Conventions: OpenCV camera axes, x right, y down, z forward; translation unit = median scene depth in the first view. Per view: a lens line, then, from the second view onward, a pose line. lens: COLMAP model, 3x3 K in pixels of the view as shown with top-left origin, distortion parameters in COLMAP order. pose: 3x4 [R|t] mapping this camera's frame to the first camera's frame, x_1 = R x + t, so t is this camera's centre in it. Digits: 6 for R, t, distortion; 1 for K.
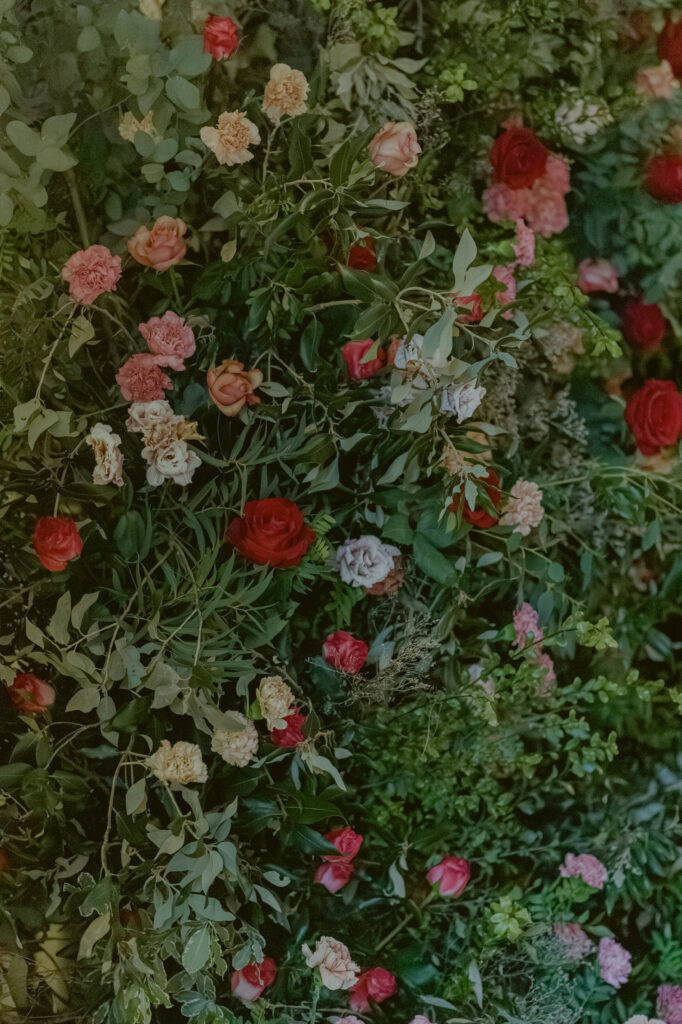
lens RADIAL K [[2924.4, 0, 341.0], [0, 2924.4, 510.9], [0, 0, 1]] dist [0.041481, 0.000000]
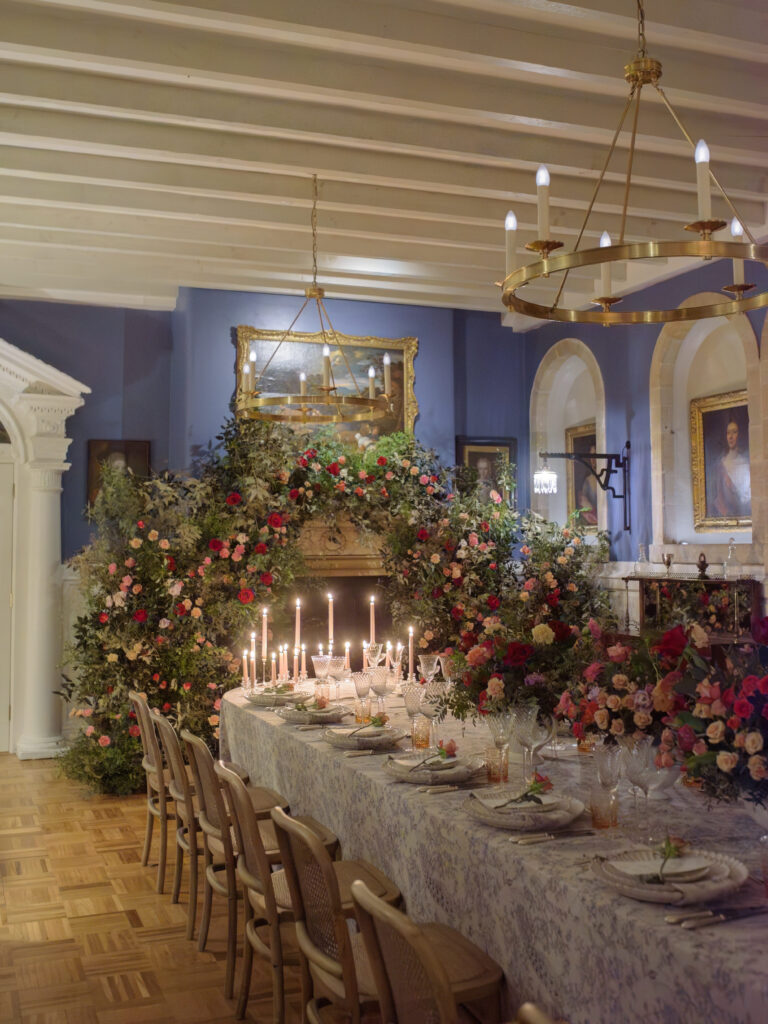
lens RADIAL K [[1097.9, 0, 385.3], [0, 1097.9, 440.5], [0, 0, 1]] dist [-0.052257, 0.000000]
pose [[0.936154, -0.058978, -0.346609, 1.098903], [-0.014210, 0.978678, -0.204909, 0.095058], [0.351304, 0.196752, 0.915355, -0.727112]]
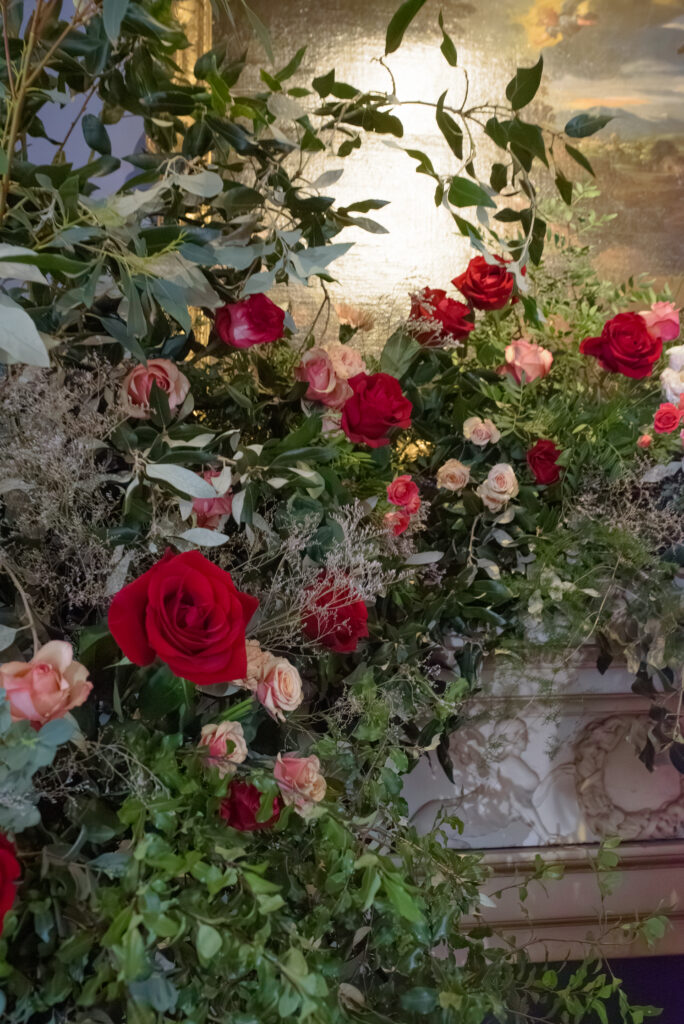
lens RADIAL K [[990.4, 0, 336.6], [0, 990.4, 512.4], [0, 0, 1]] dist [-0.023536, 0.000000]
pose [[0.811824, -0.179113, -0.555753, 0.290465], [-0.018439, 0.943451, -0.330999, -0.140669], [0.583611, 0.278960, 0.762613, 1.052119]]
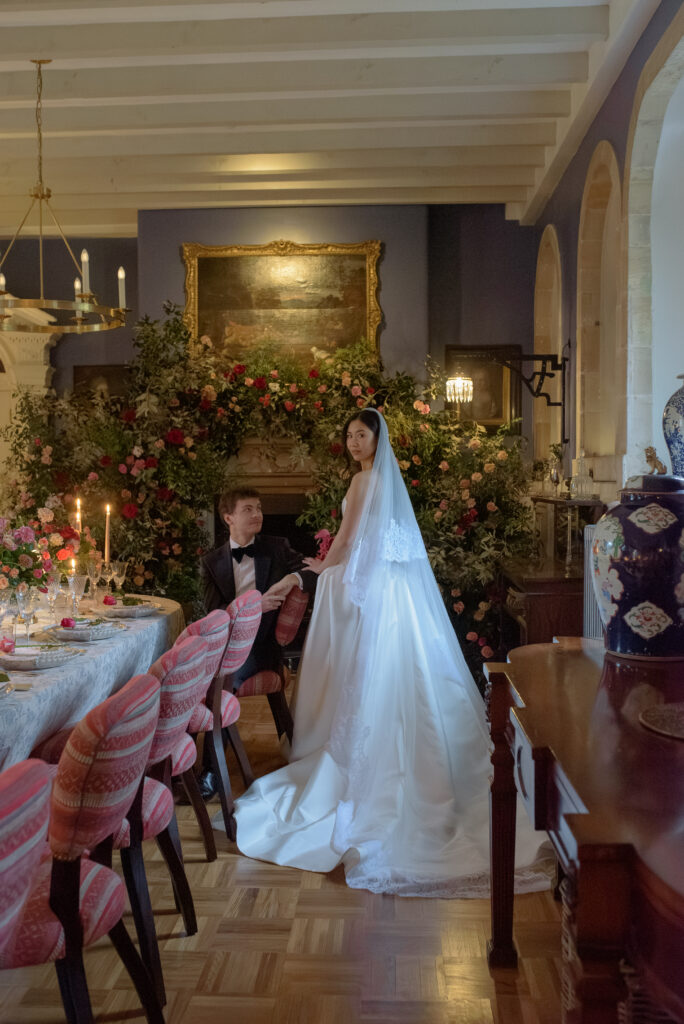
lens RADIAL K [[990.4, 0, 333.9], [0, 990.4, 510.1], [0, 0, 1]] dist [-0.023536, 0.000000]
pose [[0.703362, 0.000261, -0.710832, 1.754858], [-0.058276, 0.996655, -0.057298, 0.049461], [0.708439, 0.081726, 0.701024, 0.063503]]
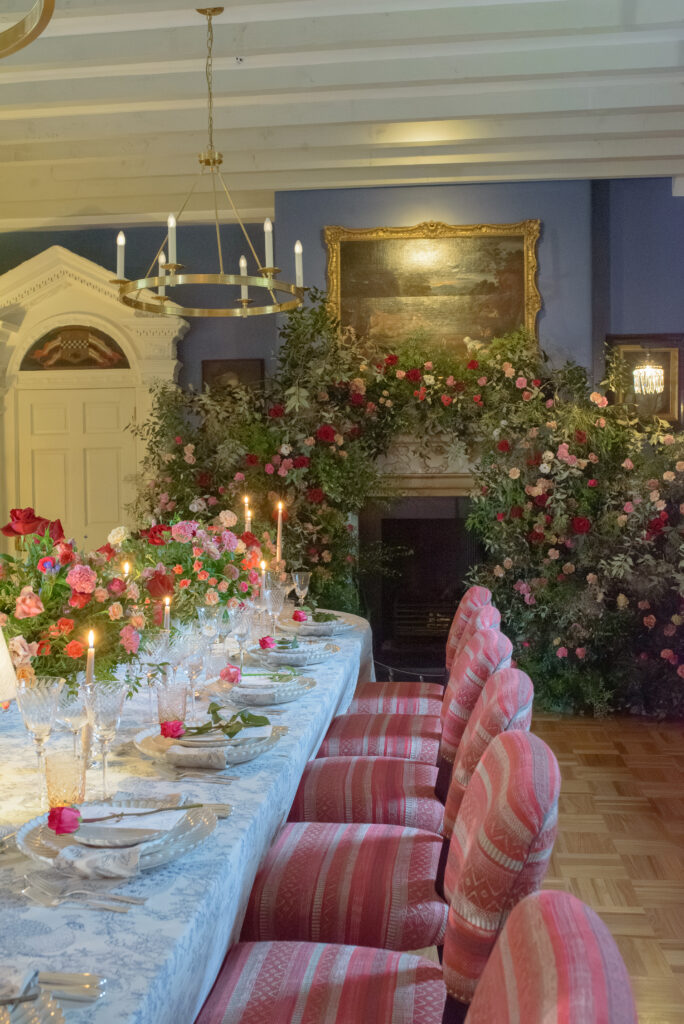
lens RADIAL K [[990.4, 0, 342.6], [0, 990.4, 504.8], [0, 0, 1]] dist [-0.023536, 0.000000]
pose [[0.664926, -0.008655, -0.746859, 1.503223], [-0.059684, 0.996120, -0.064680, 0.053712], [0.744521, 0.087583, 0.661829, 0.045389]]
